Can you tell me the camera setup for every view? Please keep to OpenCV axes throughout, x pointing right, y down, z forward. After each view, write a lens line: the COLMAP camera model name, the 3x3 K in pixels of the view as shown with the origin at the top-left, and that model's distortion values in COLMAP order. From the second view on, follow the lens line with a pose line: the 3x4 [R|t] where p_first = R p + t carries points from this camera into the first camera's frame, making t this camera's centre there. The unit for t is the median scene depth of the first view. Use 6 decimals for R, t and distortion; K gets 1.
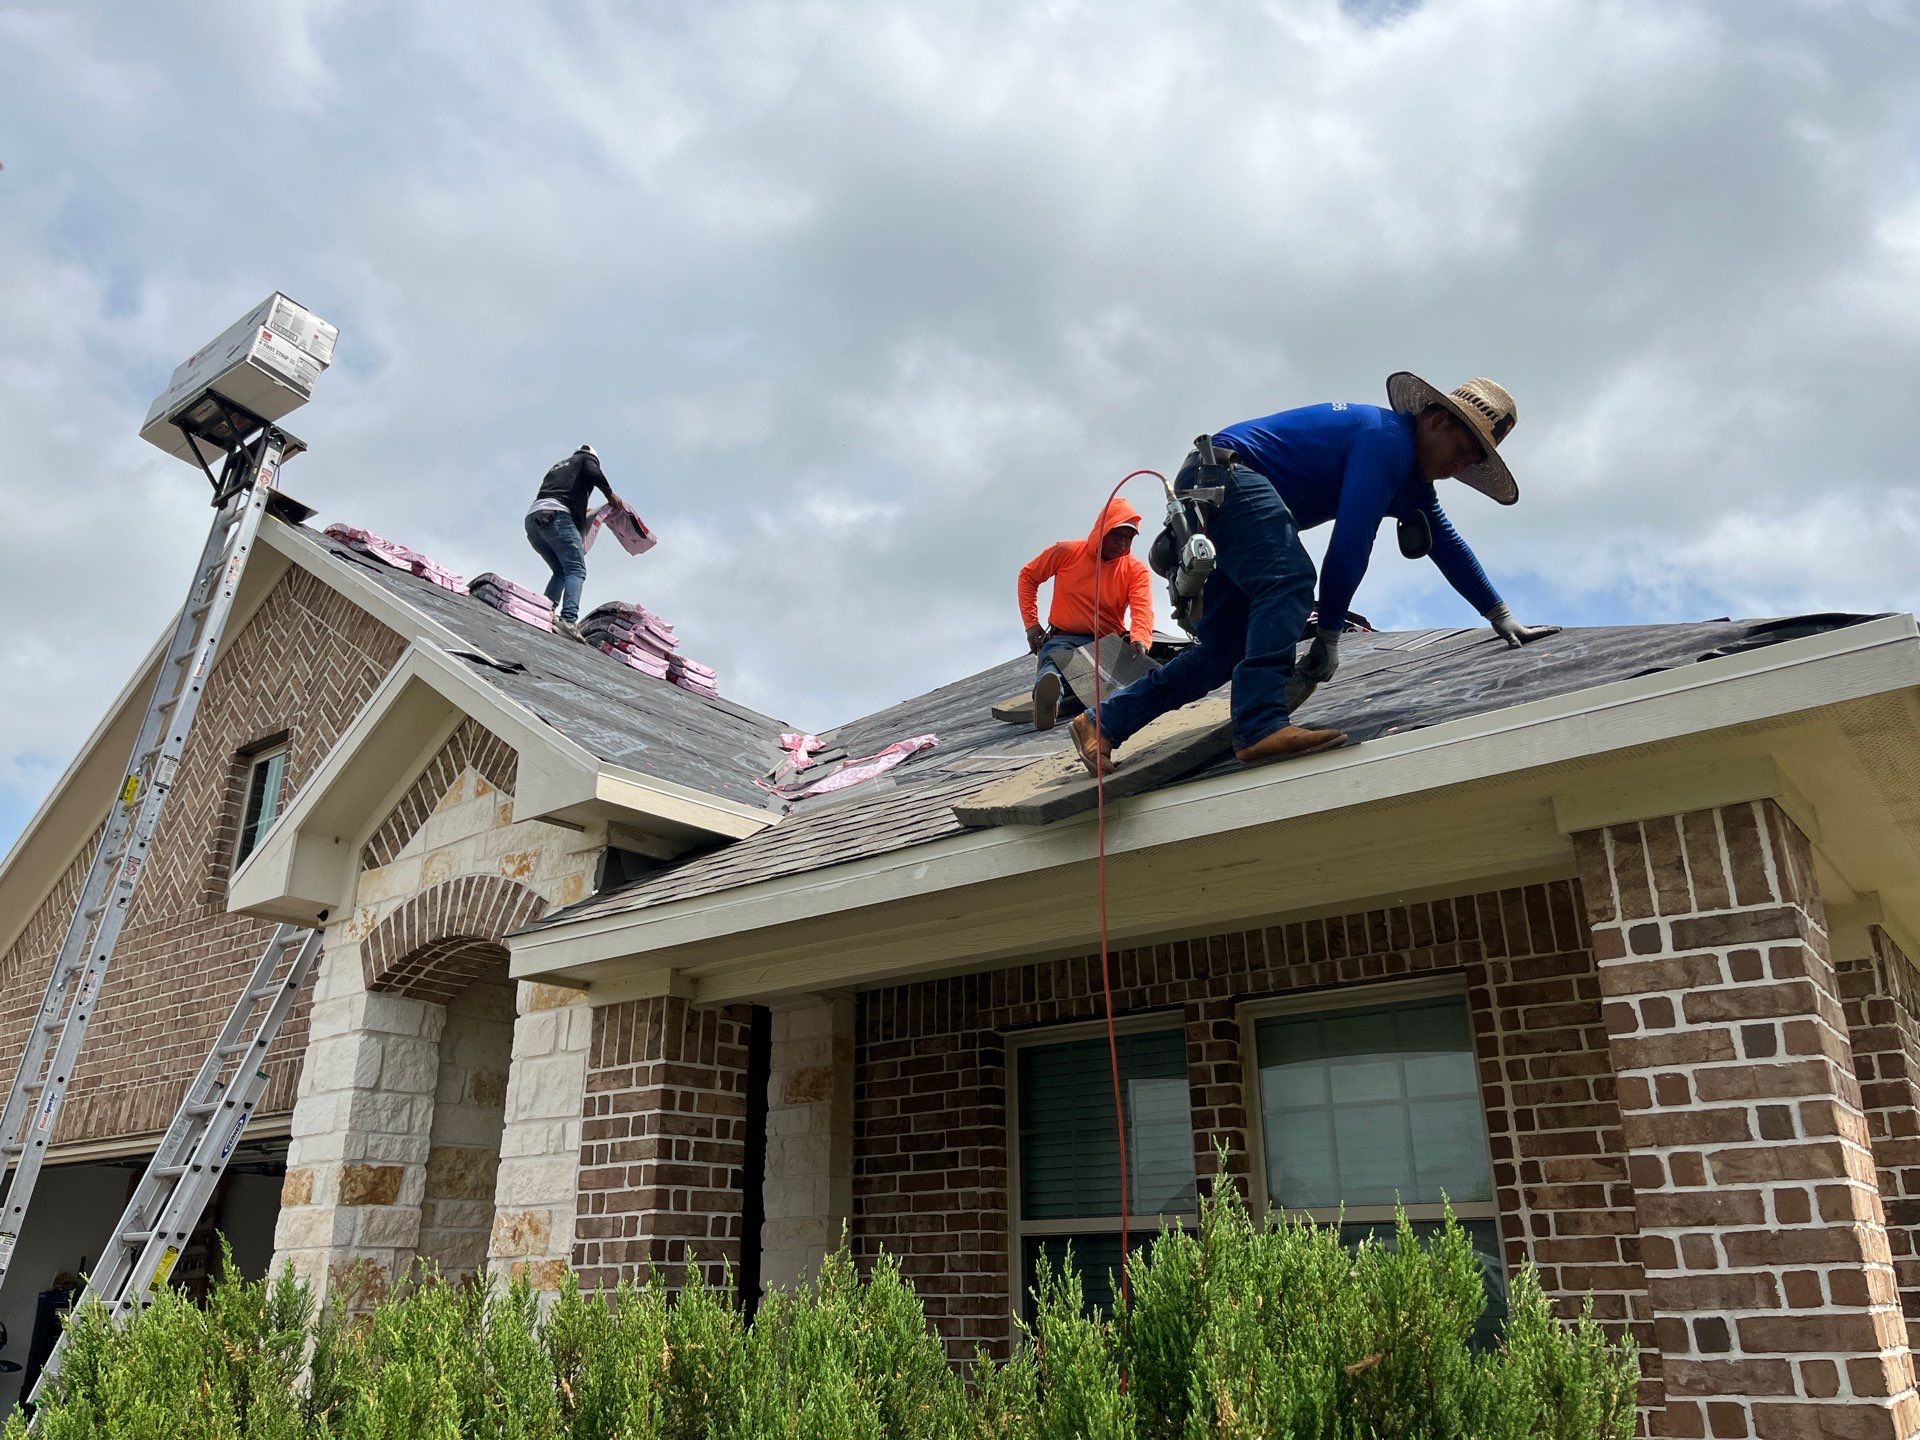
lens RADIAL K [[1454.0, 0, 968.1], [0, 1454.0, 725.4], [0, 0, 1]] dist [0.053111, -0.073413]
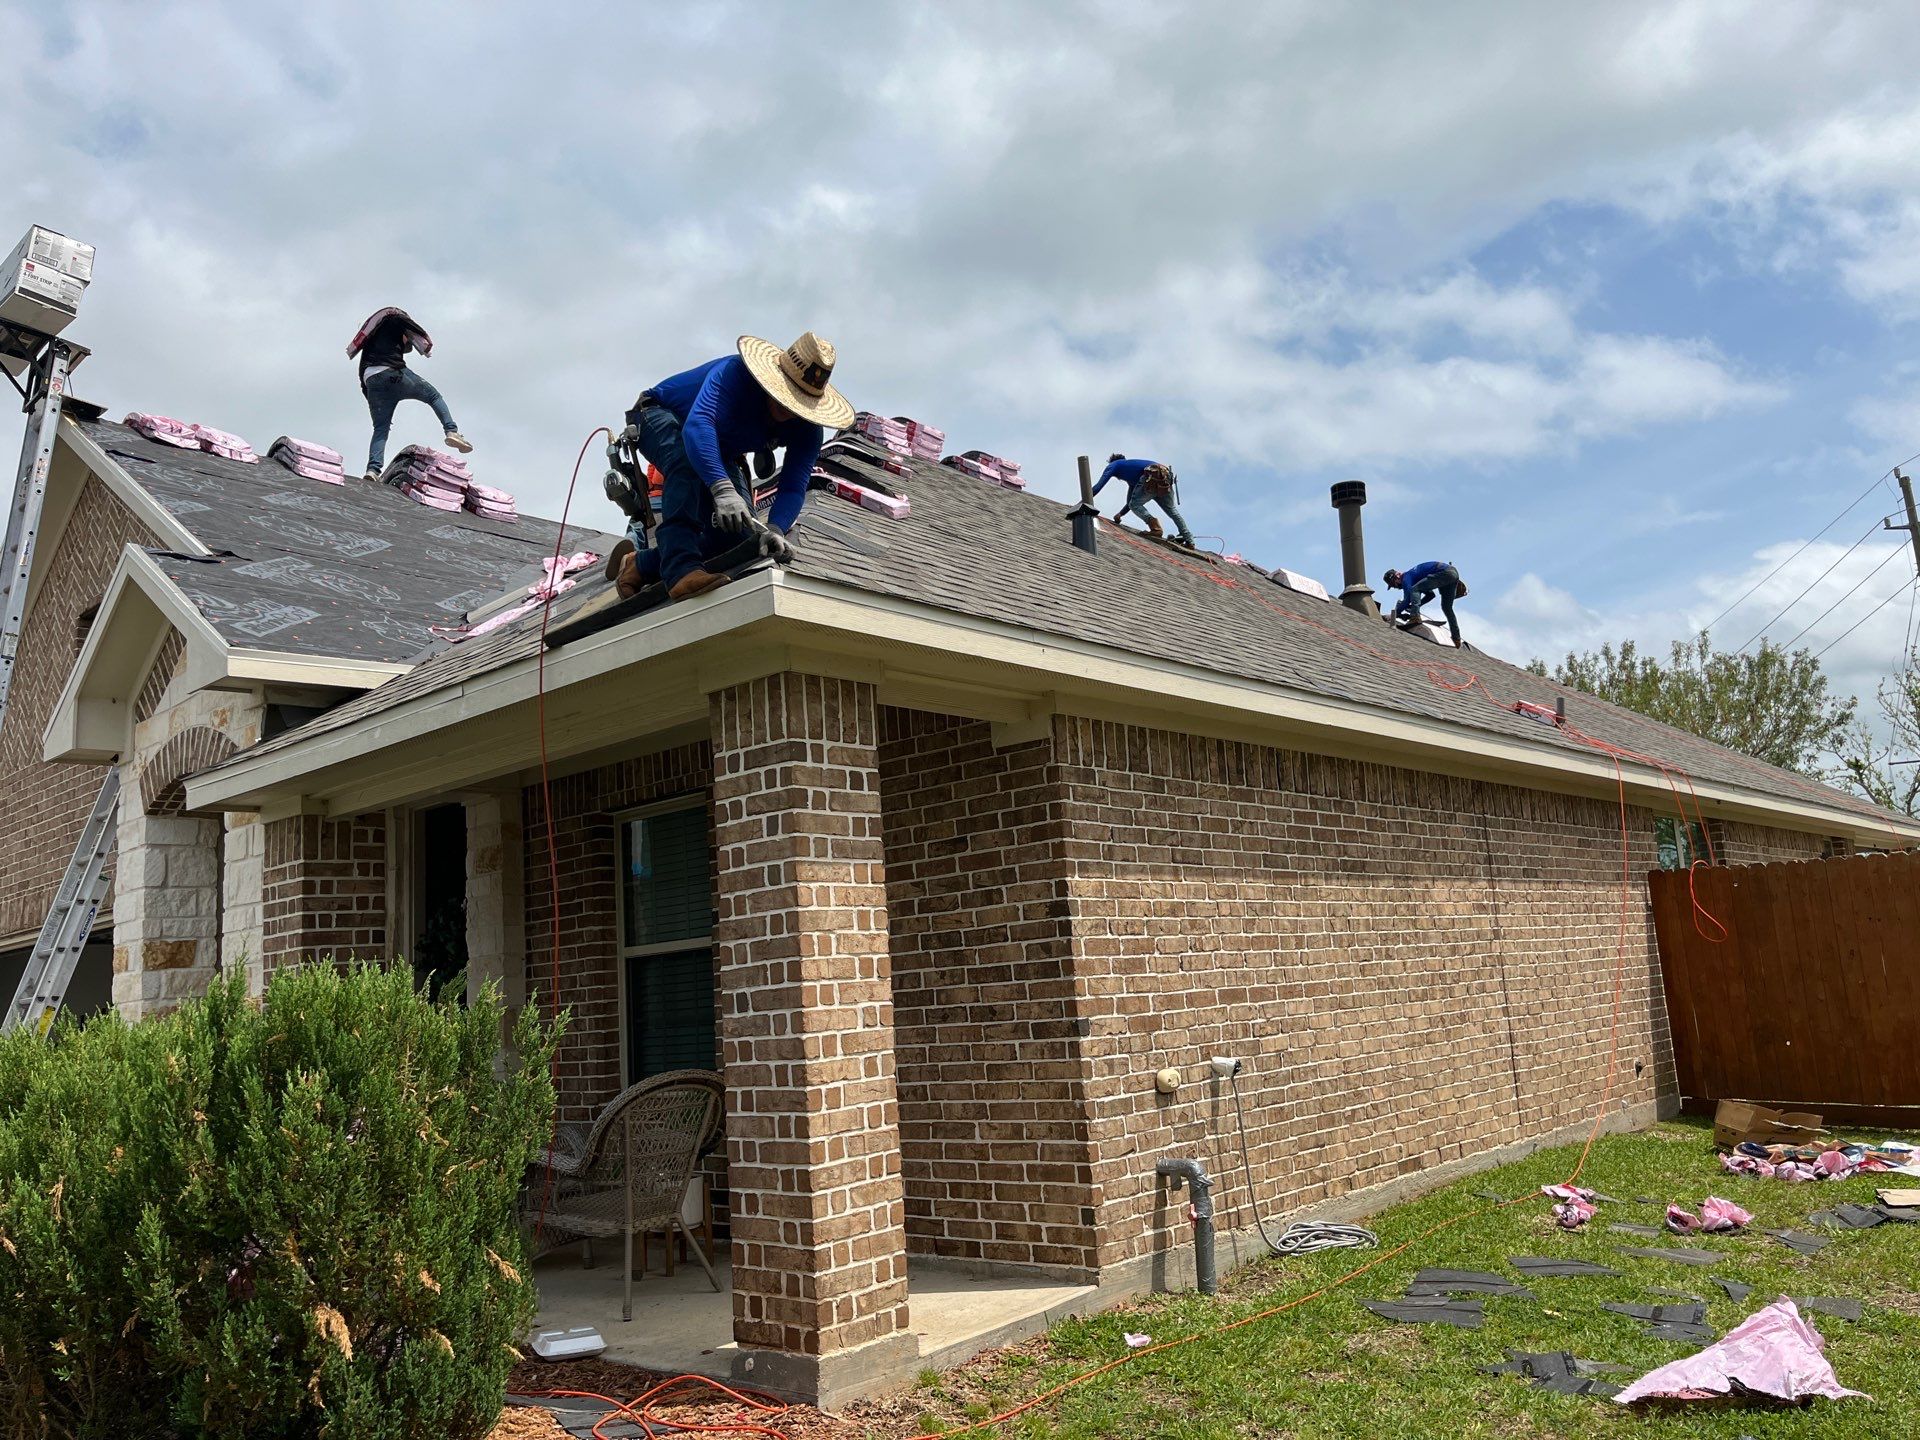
lens RADIAL K [[1454.0, 0, 972.3], [0, 1454.0, 719.8], [0, 0, 1]] dist [0.053111, -0.073413]
pose [[0.995605, -0.077974, -0.051866, 0.437725], [0.086311, 0.978919, 0.185116, -0.089724], [0.036339, -0.188779, 0.981347, -0.273474]]
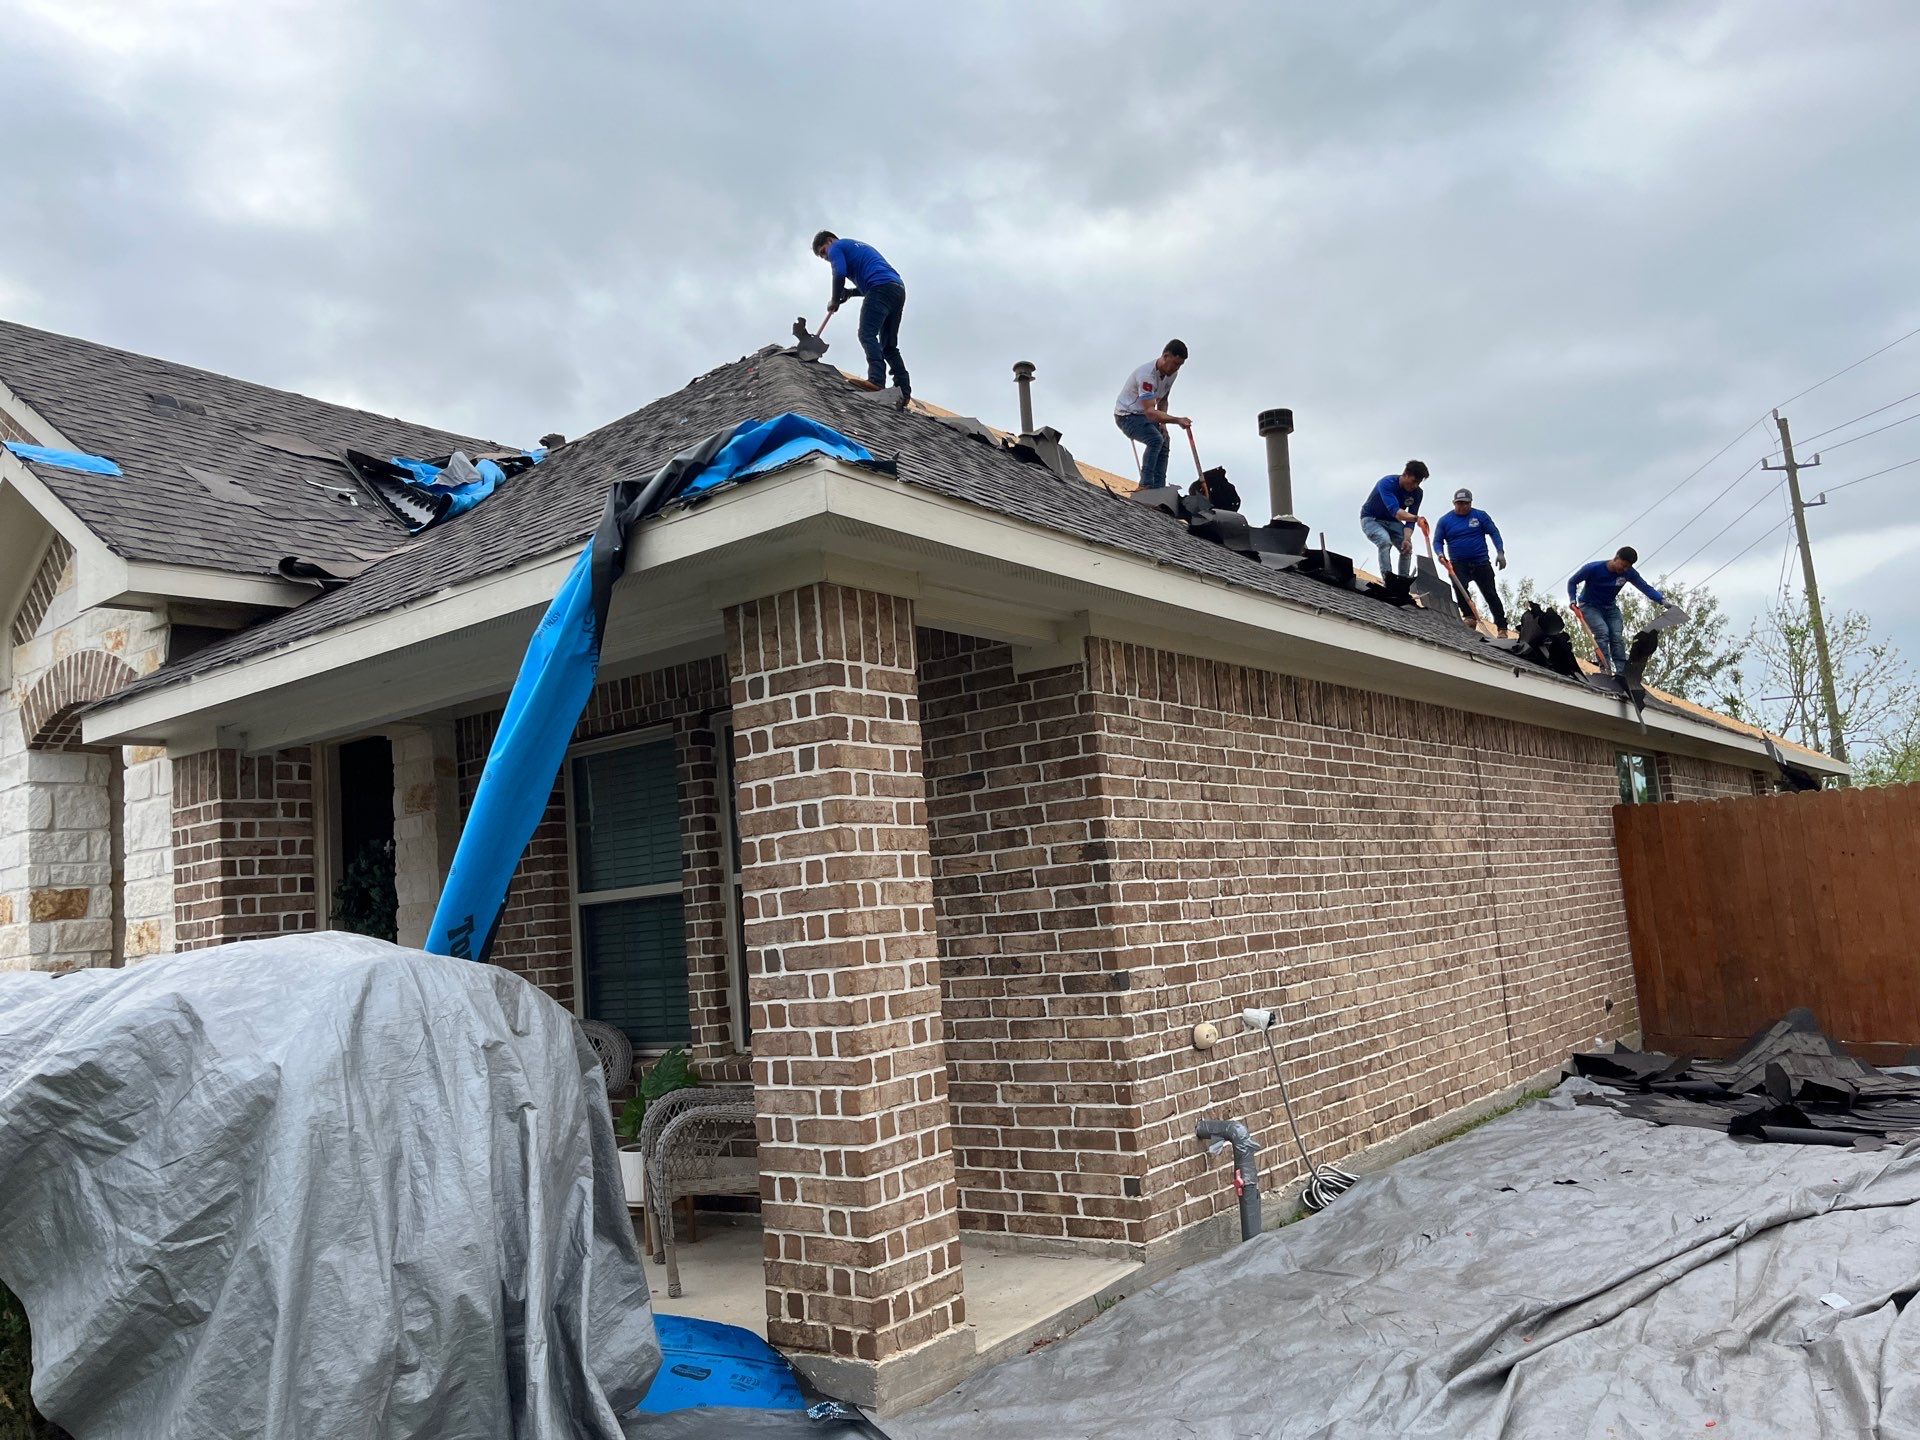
lens RADIAL K [[1454.0, 0, 945.5], [0, 1454.0, 716.0], [0, 0, 1]] dist [0.053111, -0.073413]
pose [[0.997098, -0.075485, 0.009923, 0.340825], [0.071183, 0.970533, 0.230215, -0.069424], [-0.027009, -0.228840, 0.973089, -0.175630]]
